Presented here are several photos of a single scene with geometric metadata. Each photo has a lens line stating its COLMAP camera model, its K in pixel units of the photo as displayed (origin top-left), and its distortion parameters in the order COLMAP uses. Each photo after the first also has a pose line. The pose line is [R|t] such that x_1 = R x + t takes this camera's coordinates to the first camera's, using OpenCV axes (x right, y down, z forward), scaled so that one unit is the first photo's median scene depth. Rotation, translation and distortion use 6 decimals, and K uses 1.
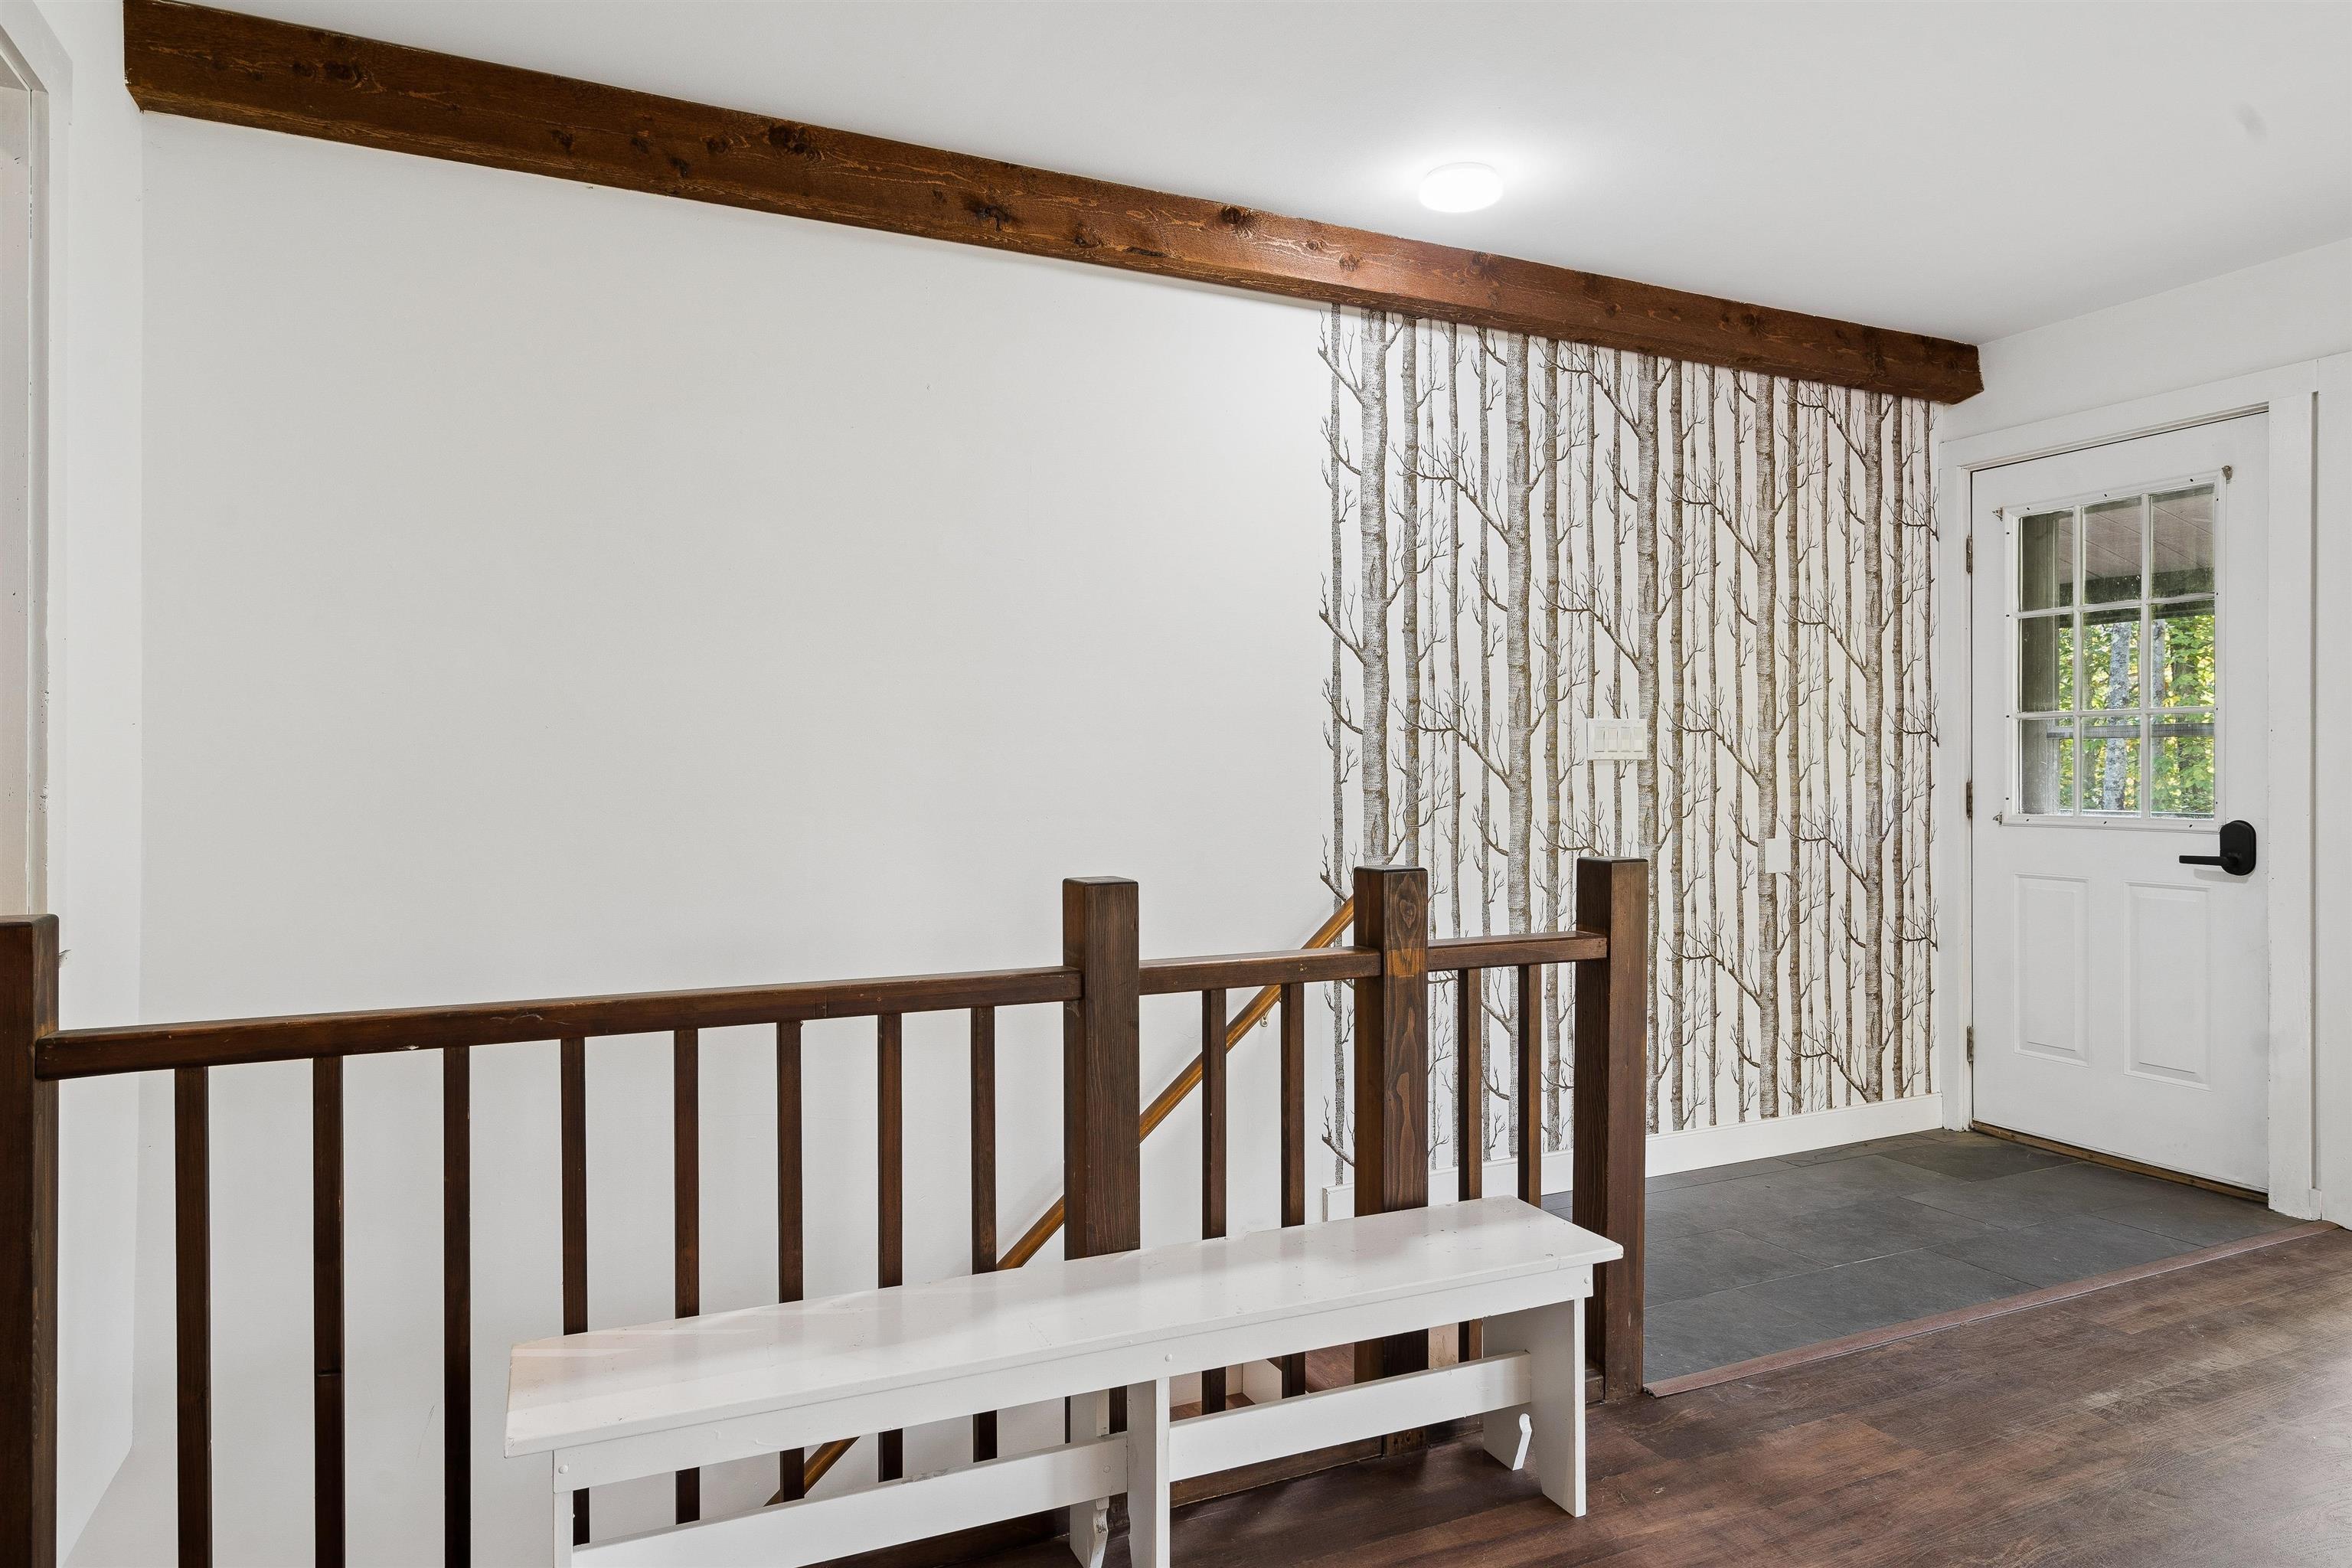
lens RADIAL K [[1418.0, 0, 1173.6], [0, 1418.0, 770.9], [0, 0, 1]] dist [-0.003149, -0.001002]
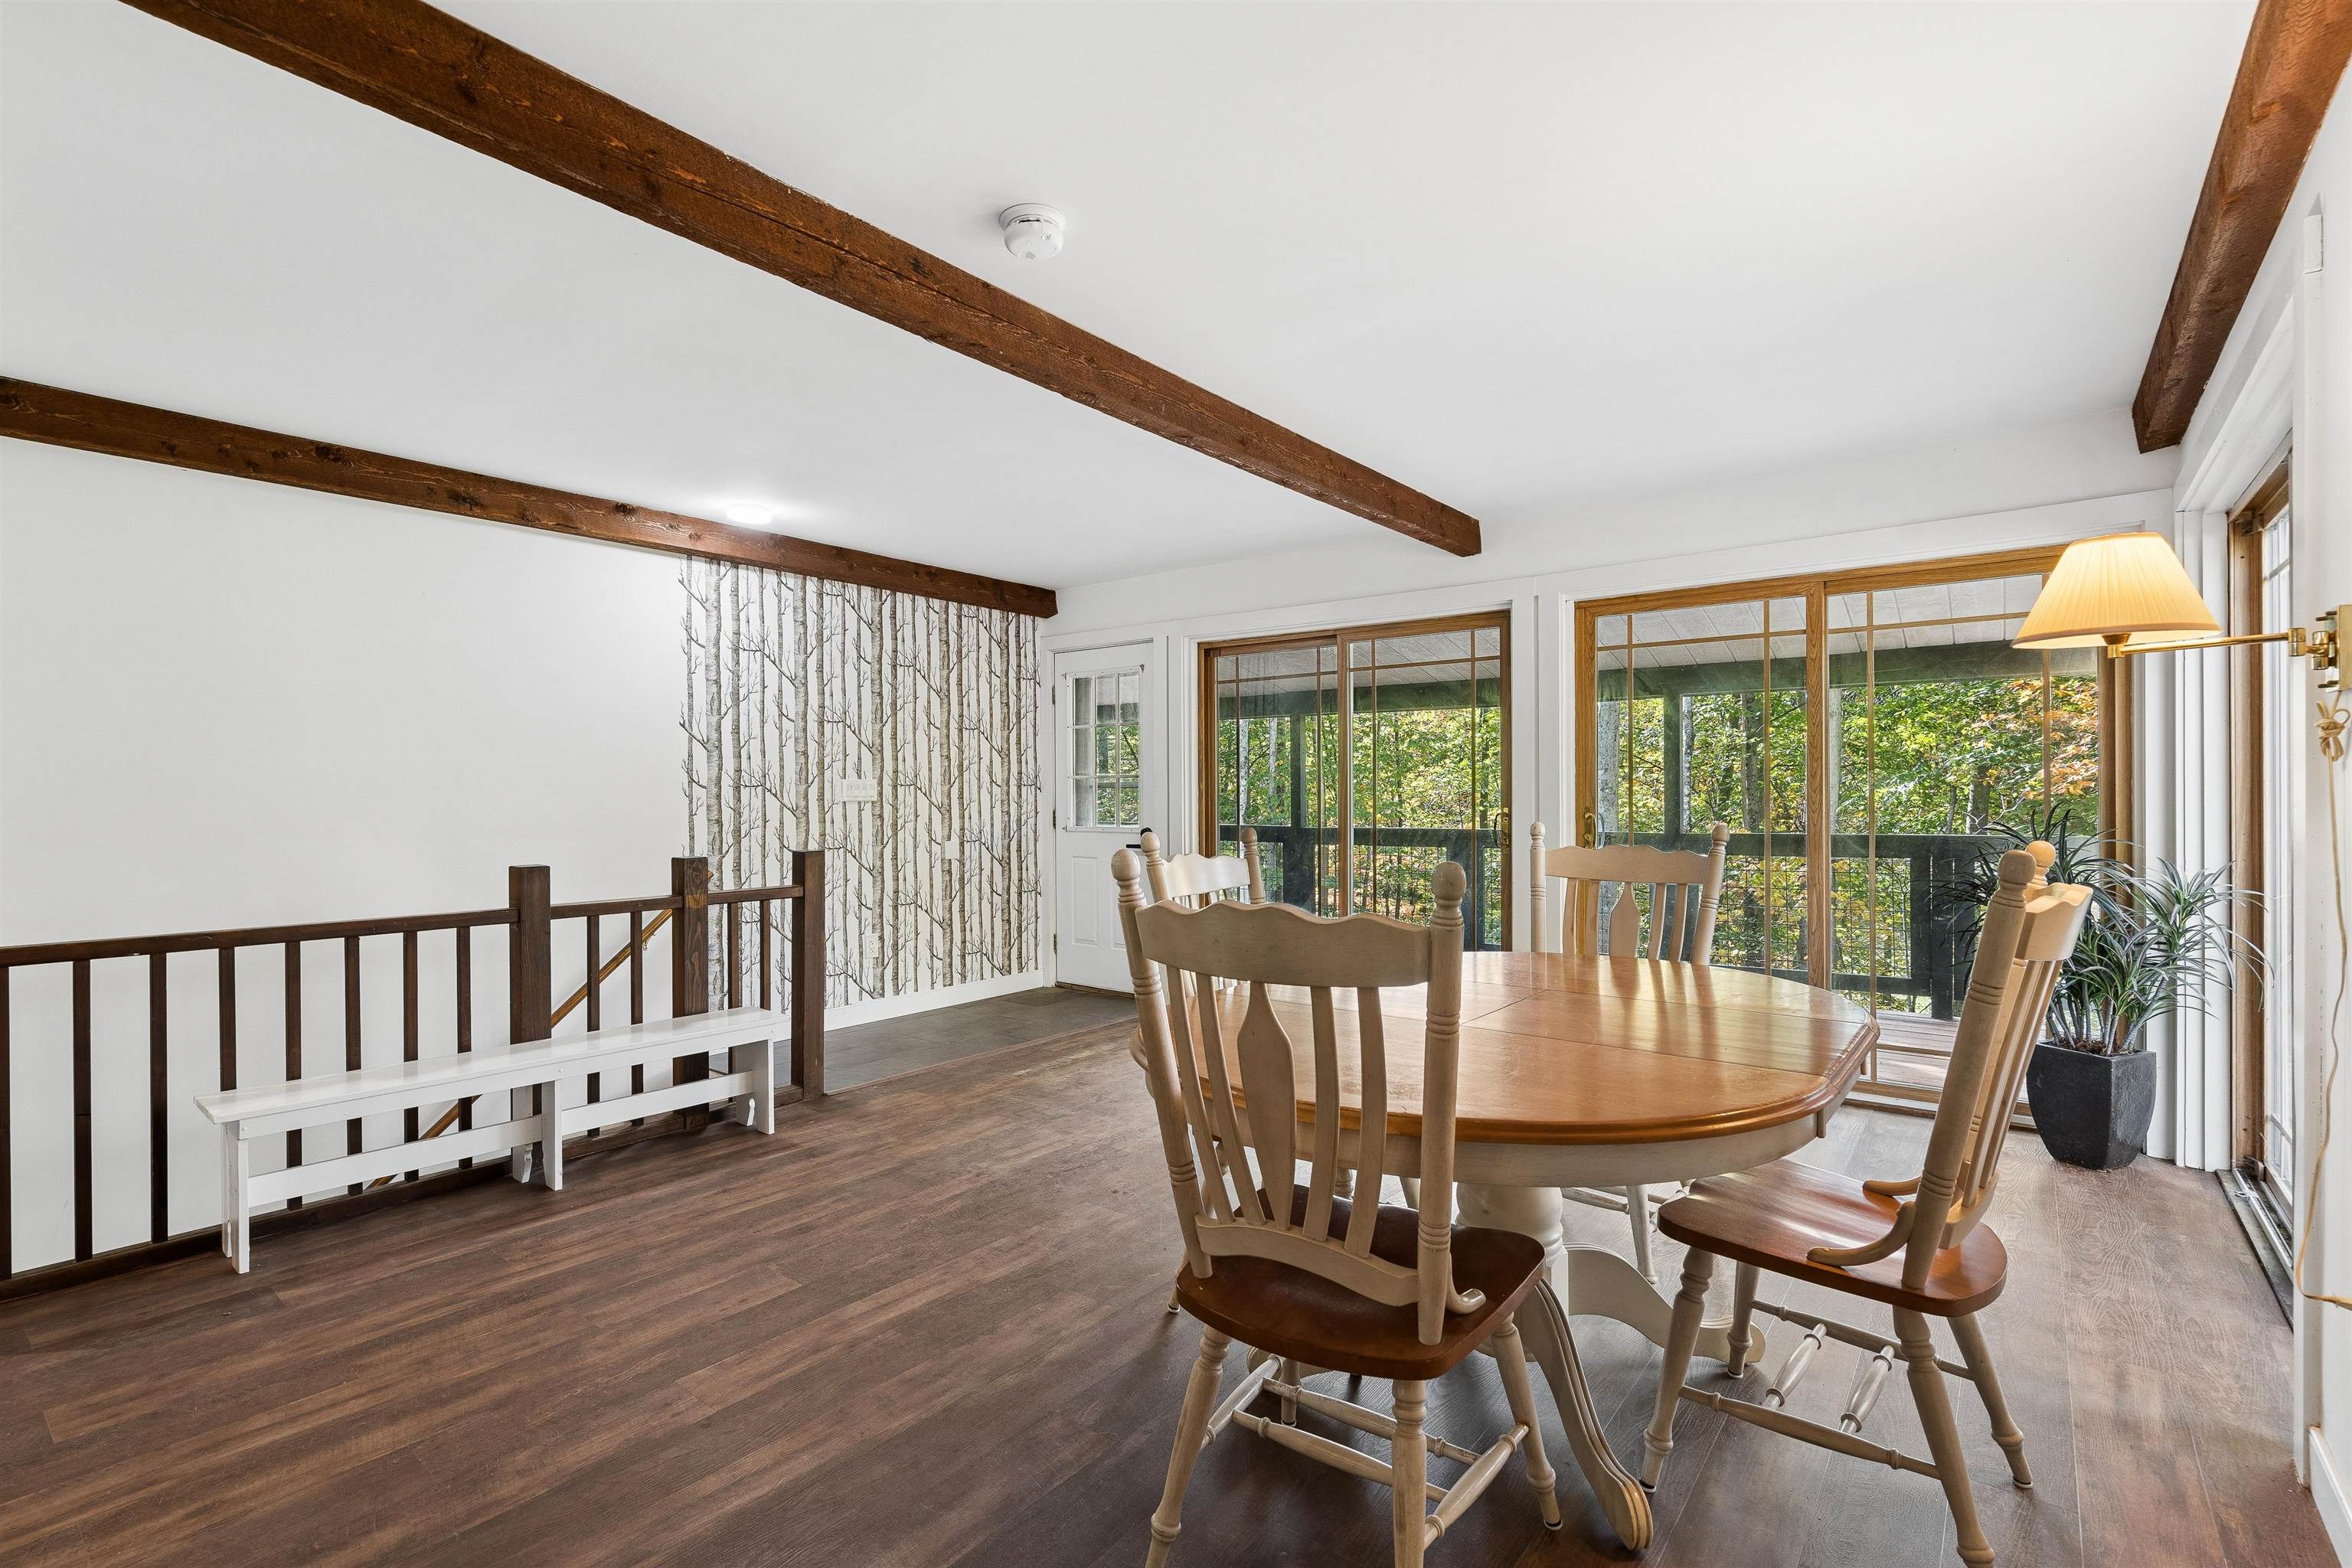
lens RADIAL K [[1063.8, 0, 1170.6], [0, 1063.8, 789.3], [0, 0, 1]] dist [-0.001570, 0.000617]
pose [[0.896225, -0.002344, 0.443593, 0.058395], [0.006481, 0.999948, -0.007812, -0.010245], [-0.443552, 0.009876, 0.896194, -0.482680]]
